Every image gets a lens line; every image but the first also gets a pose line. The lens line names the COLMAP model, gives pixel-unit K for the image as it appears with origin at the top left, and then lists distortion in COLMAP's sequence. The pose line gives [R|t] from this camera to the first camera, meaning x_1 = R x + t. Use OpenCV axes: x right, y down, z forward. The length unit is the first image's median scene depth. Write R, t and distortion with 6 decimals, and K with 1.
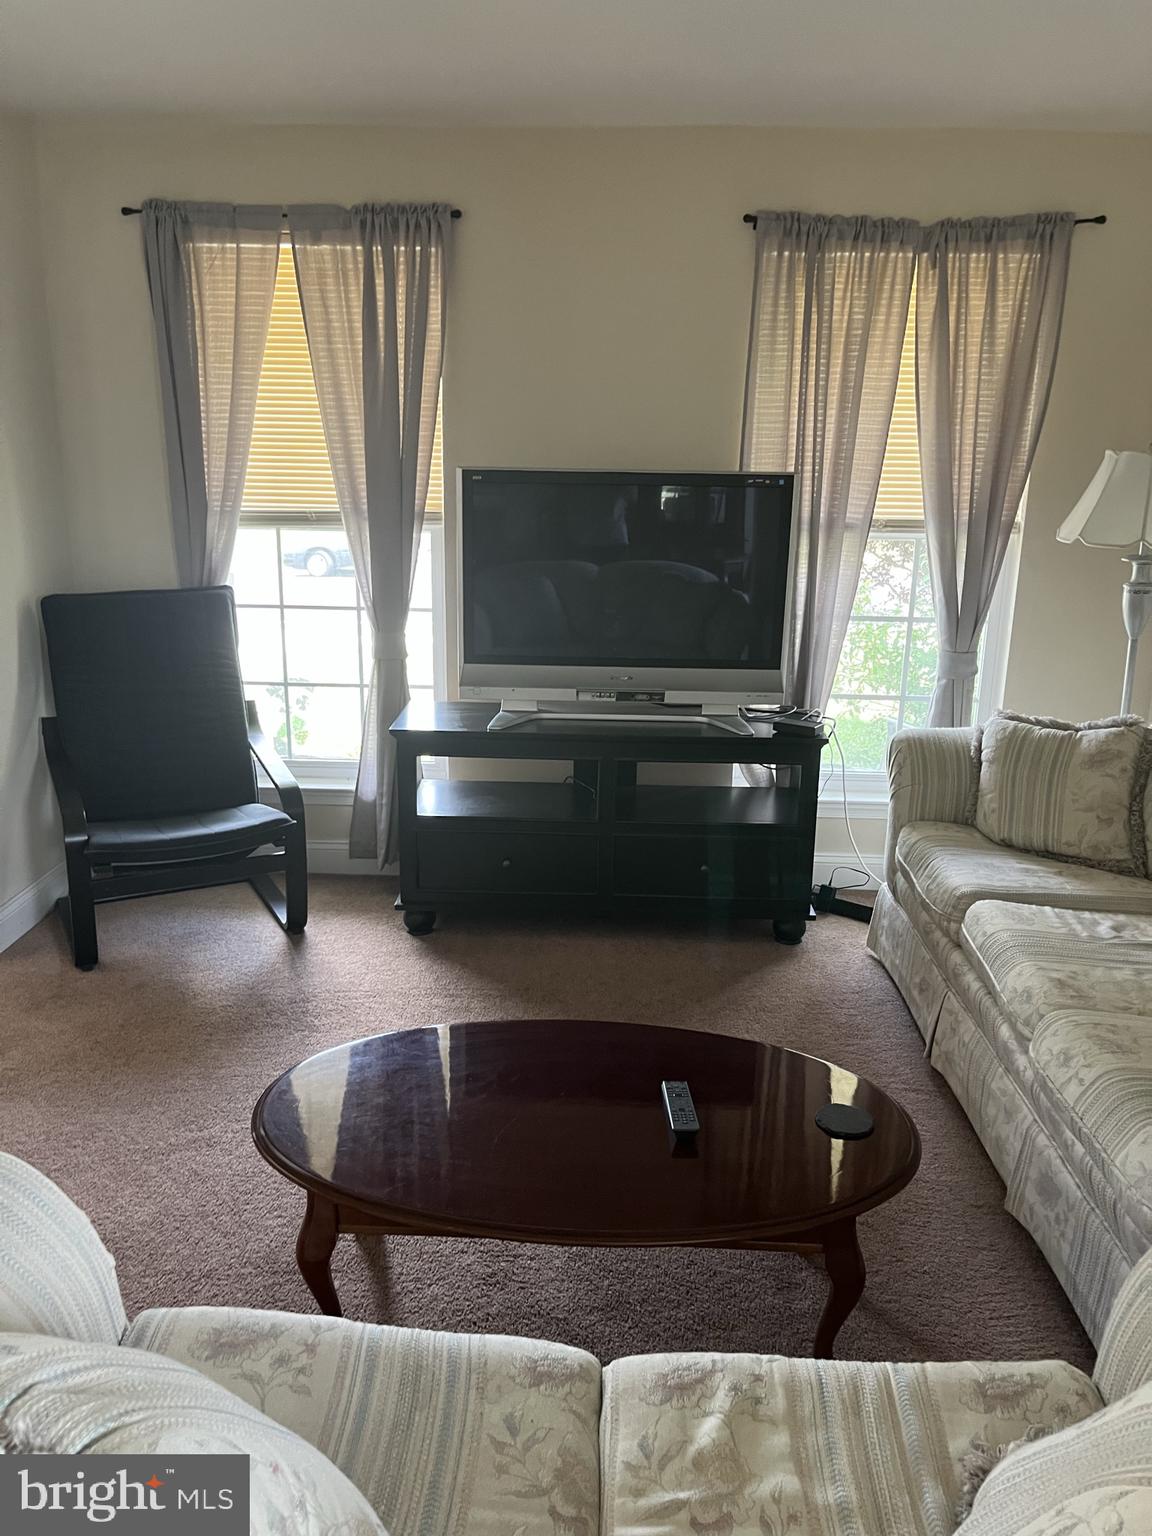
lens RADIAL K [[1174.2, 0, 567.1], [0, 1174.2, 768.3], [0, 0, 1]] dist [0.034236, -0.004281]
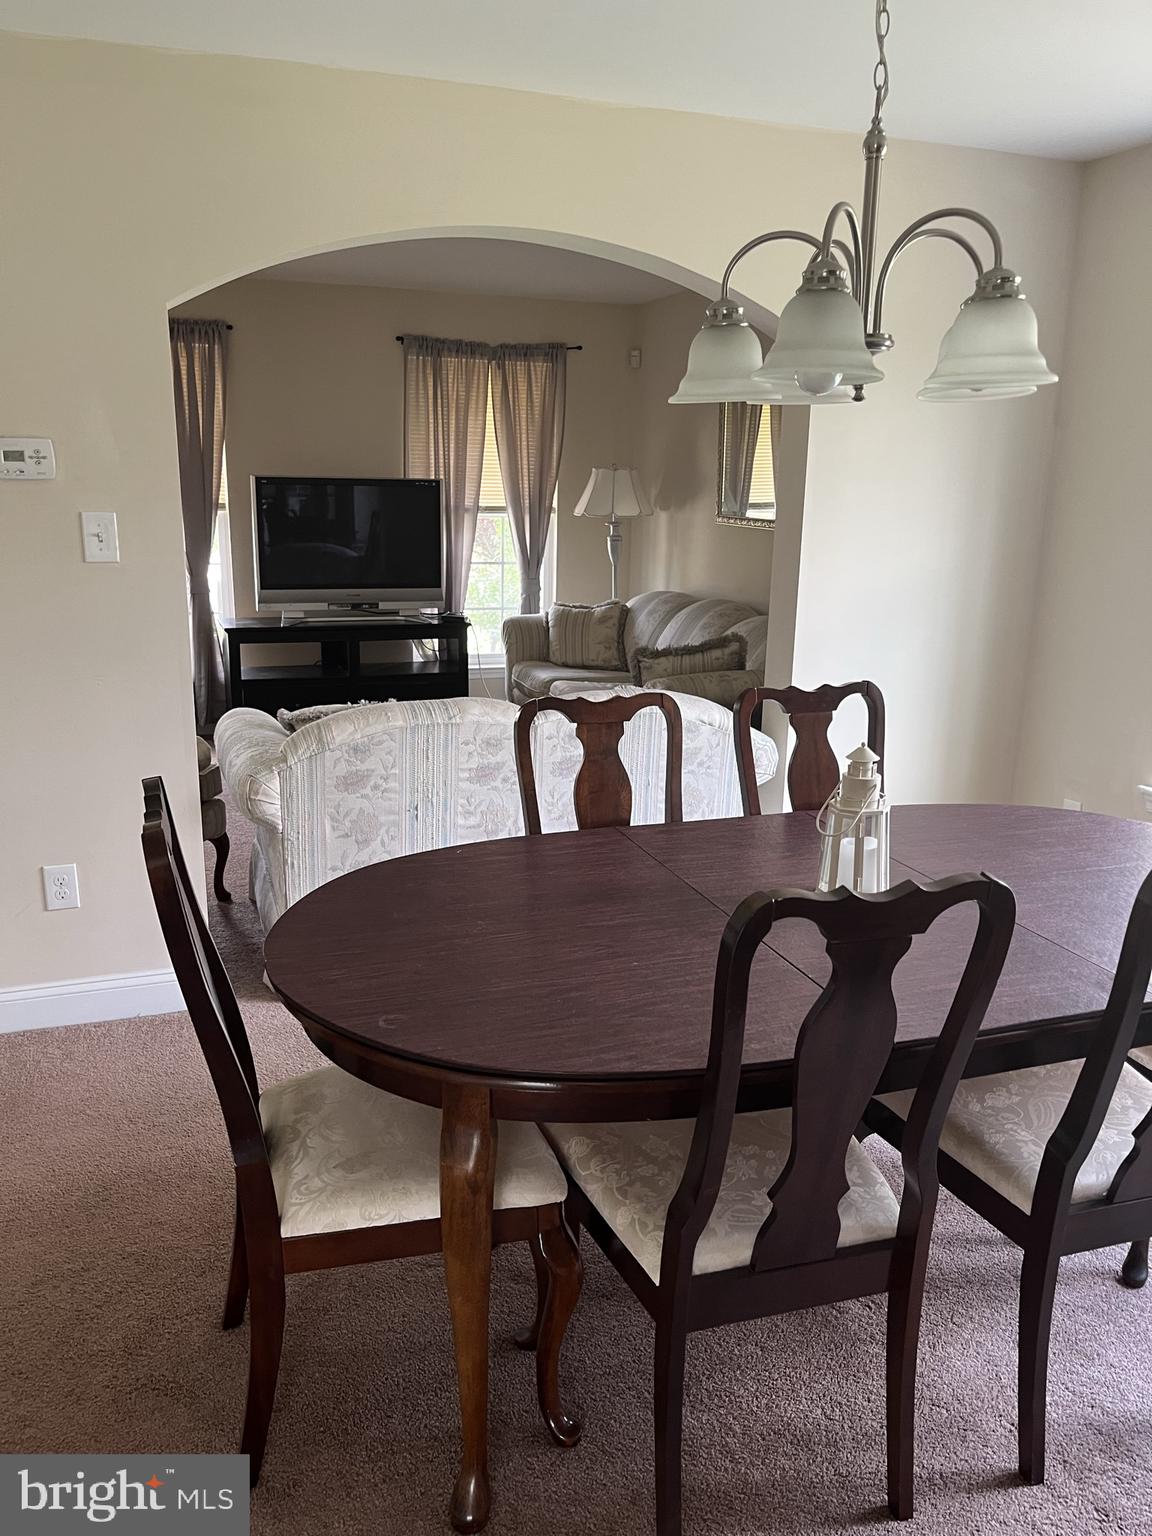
lens RADIAL K [[1174.2, 0, 567.1], [0, 1174.2, 768.3], [0, 0, 1]] dist [0.034236, -0.004281]
pose [[0.931067, -0.087860, 0.354111, -0.299320], [0.090152, 0.995877, 0.010053, 0.190136], [-0.353534, 0.022564, 0.935149, -0.747045]]
